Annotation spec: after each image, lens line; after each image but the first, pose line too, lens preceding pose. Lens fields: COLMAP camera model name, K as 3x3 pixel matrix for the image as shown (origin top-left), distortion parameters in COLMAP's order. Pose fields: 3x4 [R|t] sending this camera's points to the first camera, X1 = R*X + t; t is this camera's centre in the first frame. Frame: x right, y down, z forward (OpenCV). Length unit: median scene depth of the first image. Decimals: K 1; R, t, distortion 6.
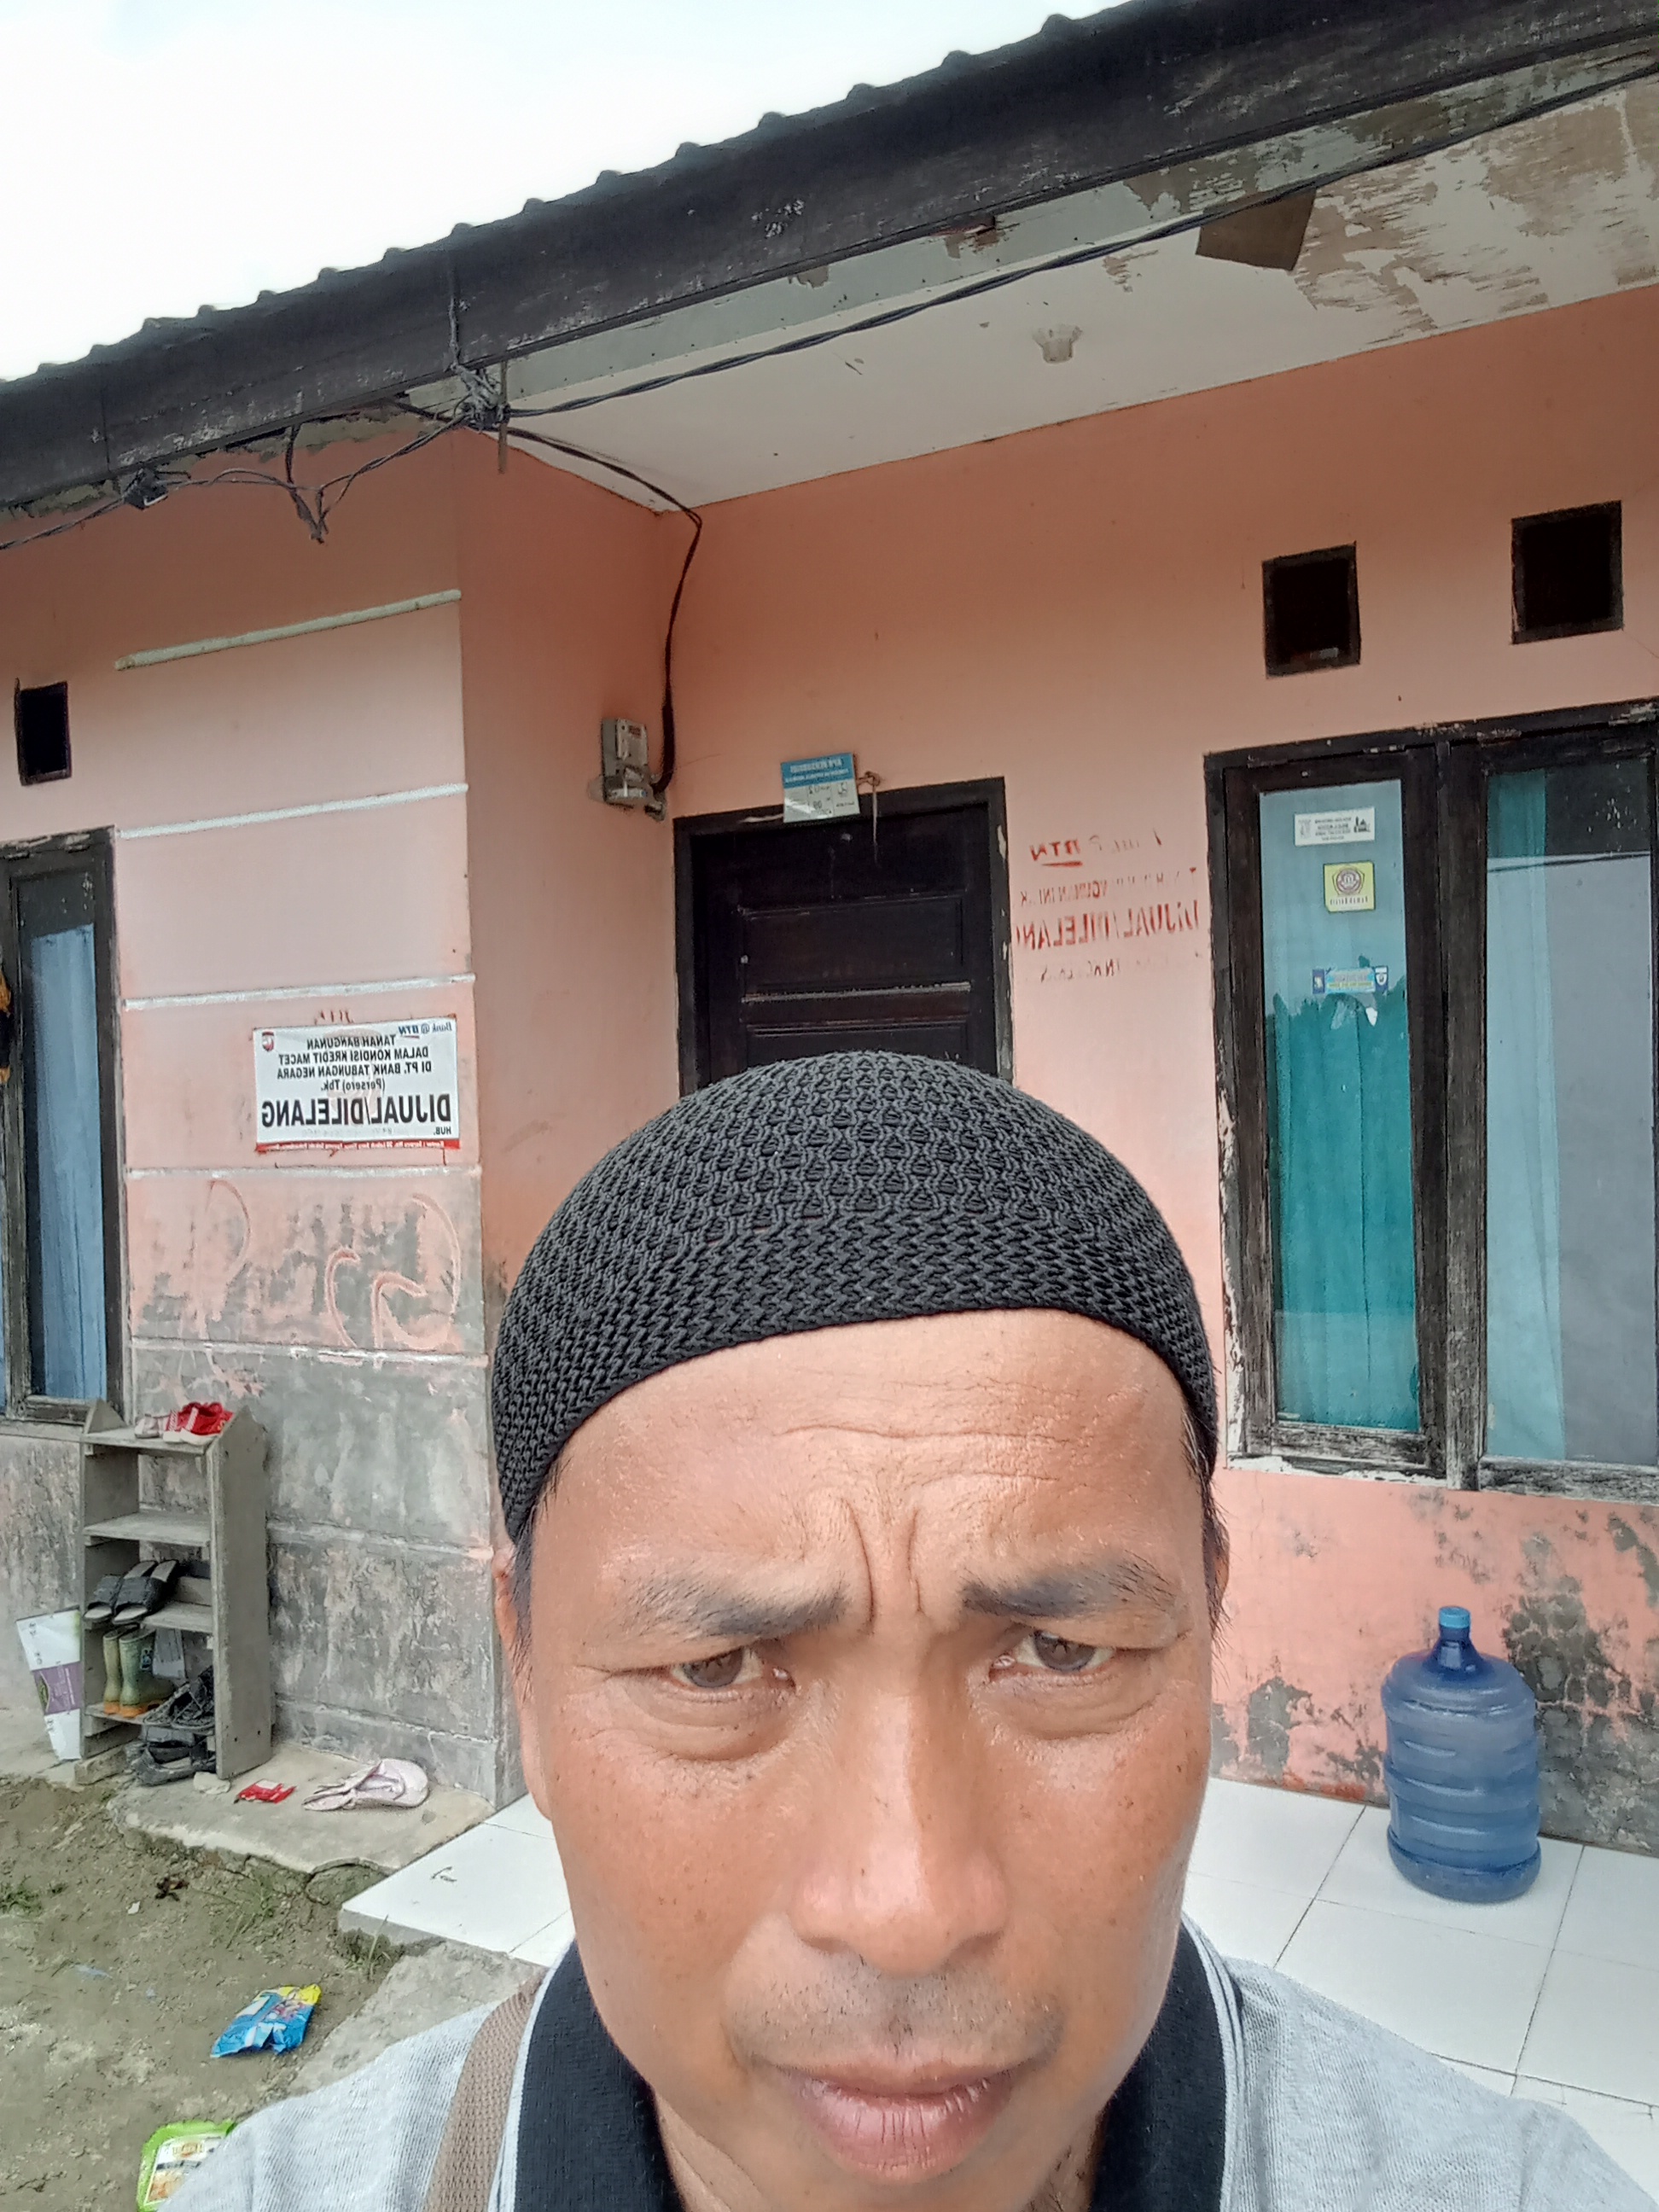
lens RADIAL K [[1757.4, 0, 829.2], [0, 1757.4, 1056.6], [0, 0, 1]] dist [0.004182, -0.005765]
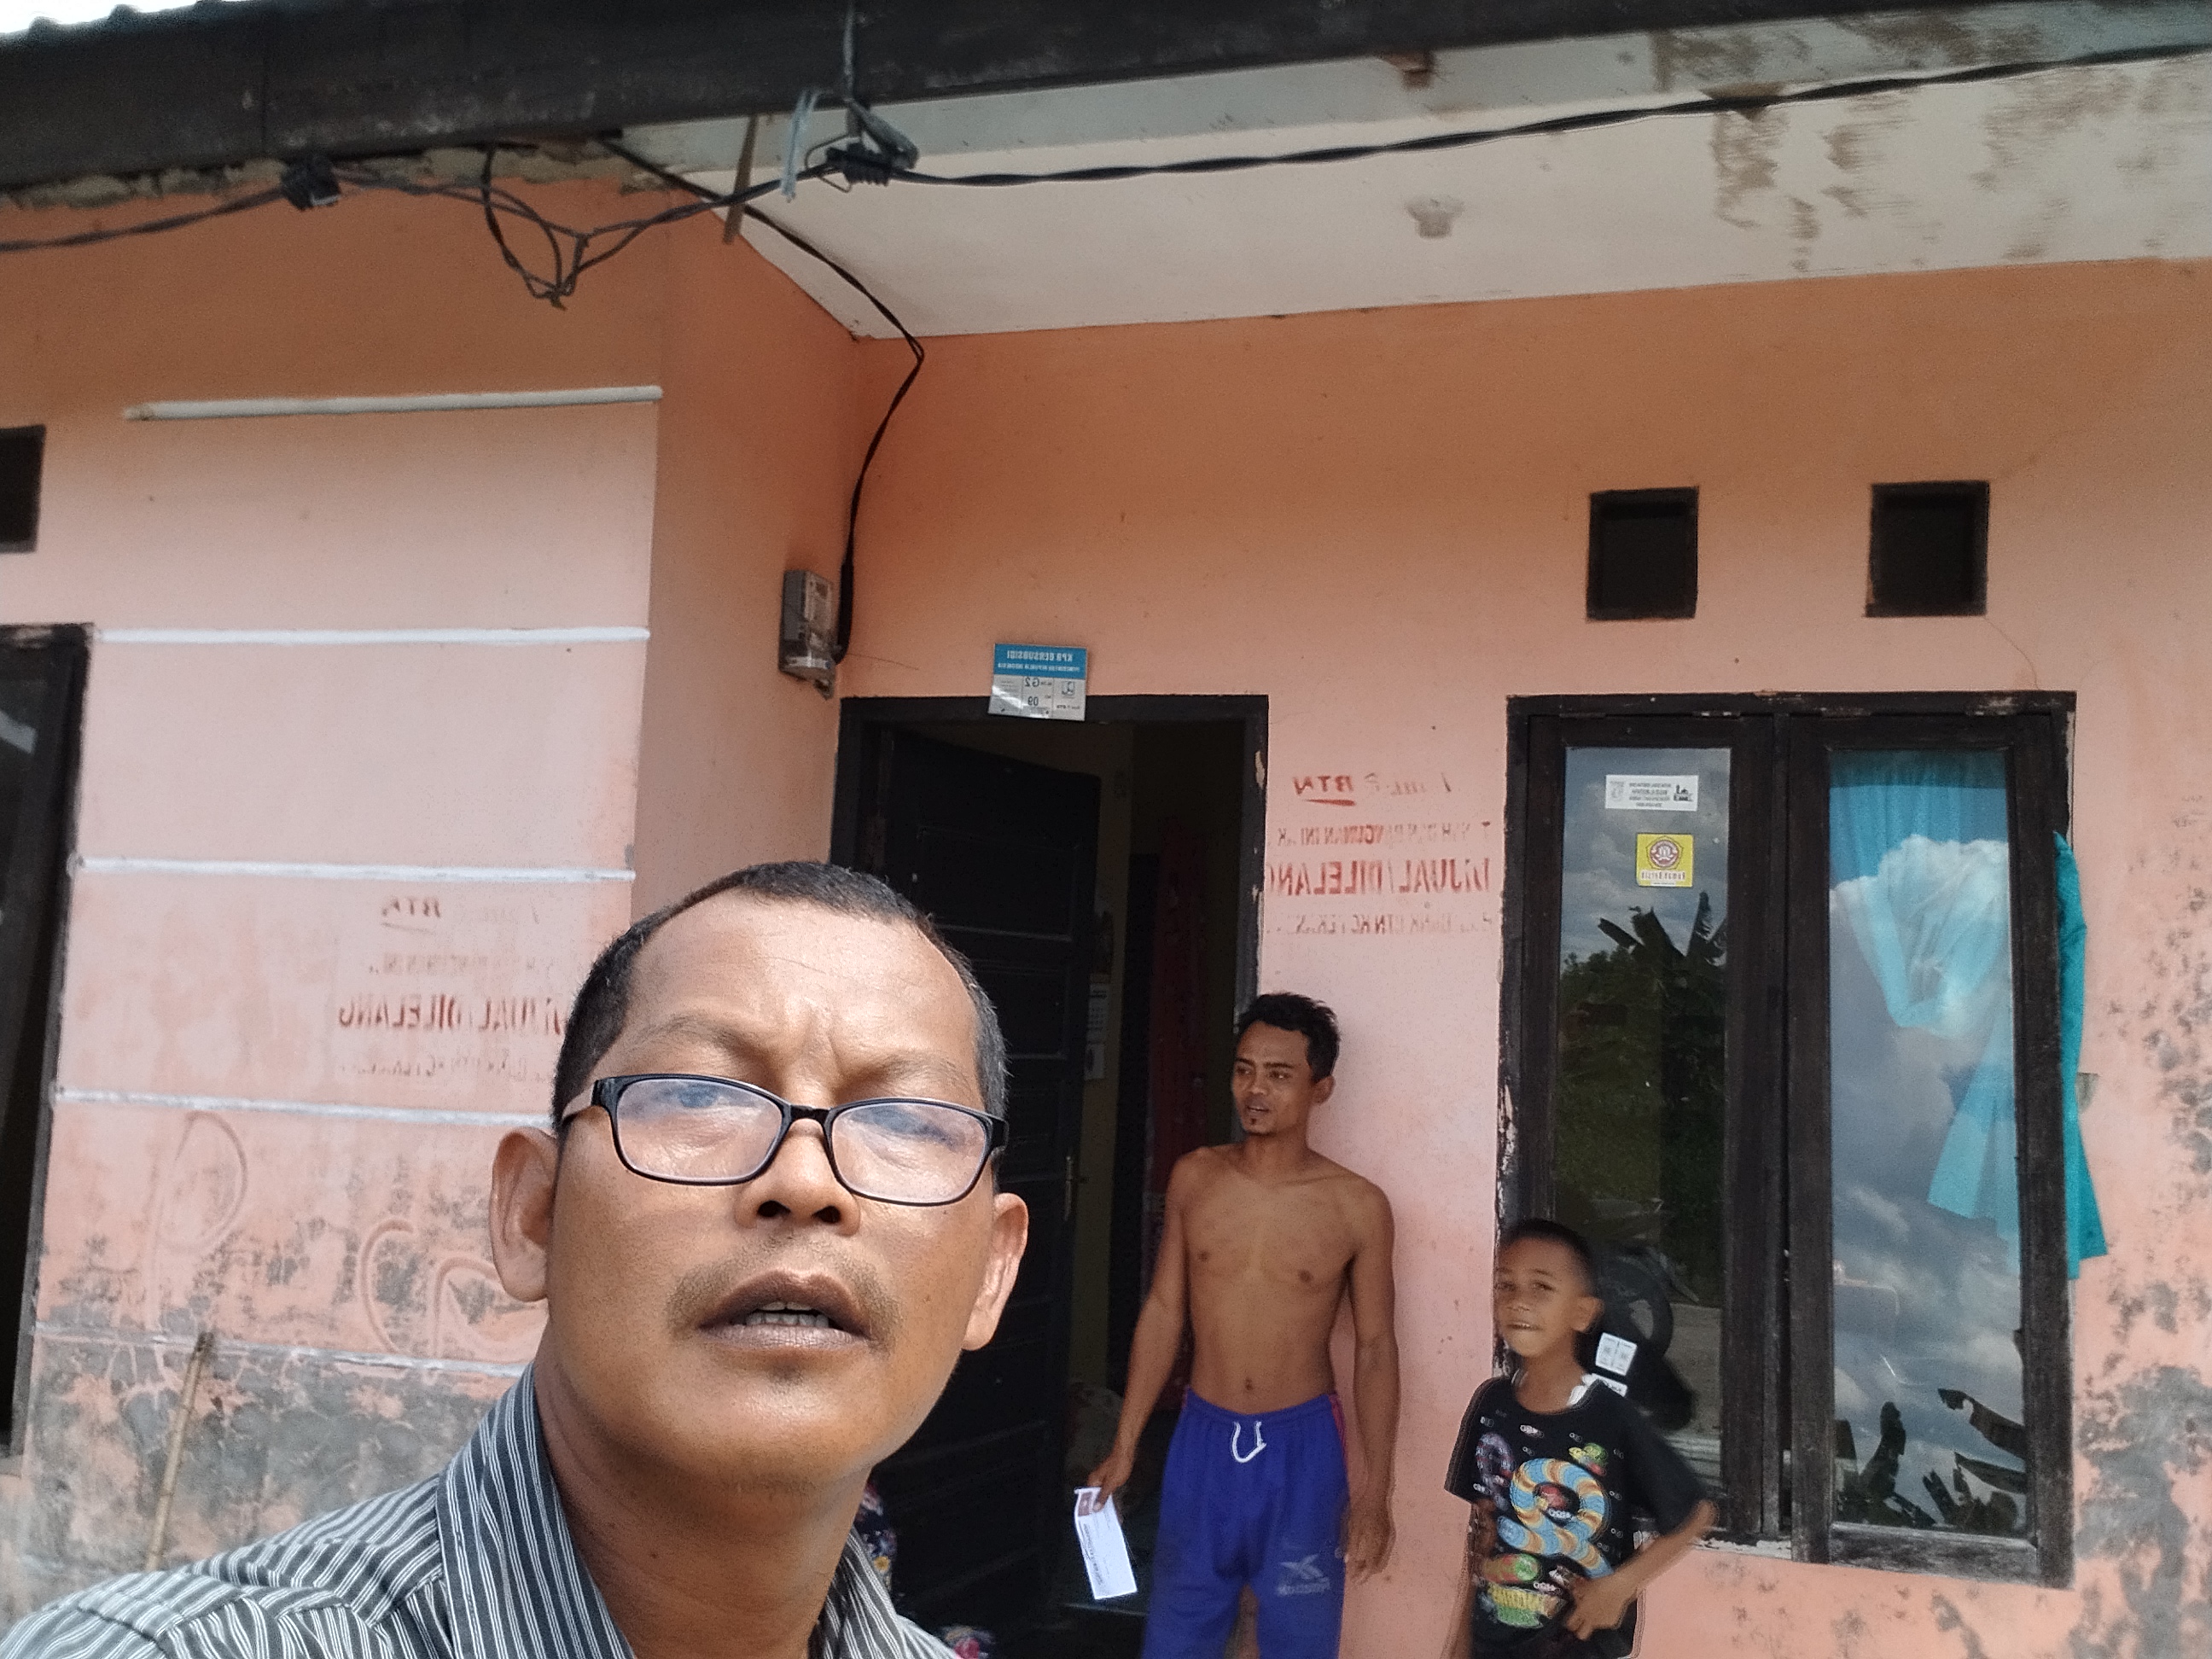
lens RADIAL K [[1799.6, 0, 1106.0], [0, 1799.6, 829.5], [0, 0, 1]] dist [0.100816, -0.178083]
pose [[0.962080, 0.091722, 0.256884, -0.204145], [-0.072305, 0.993834, -0.084059, -0.012169], [-0.263010, 0.062297, 0.962780, 0.166012]]
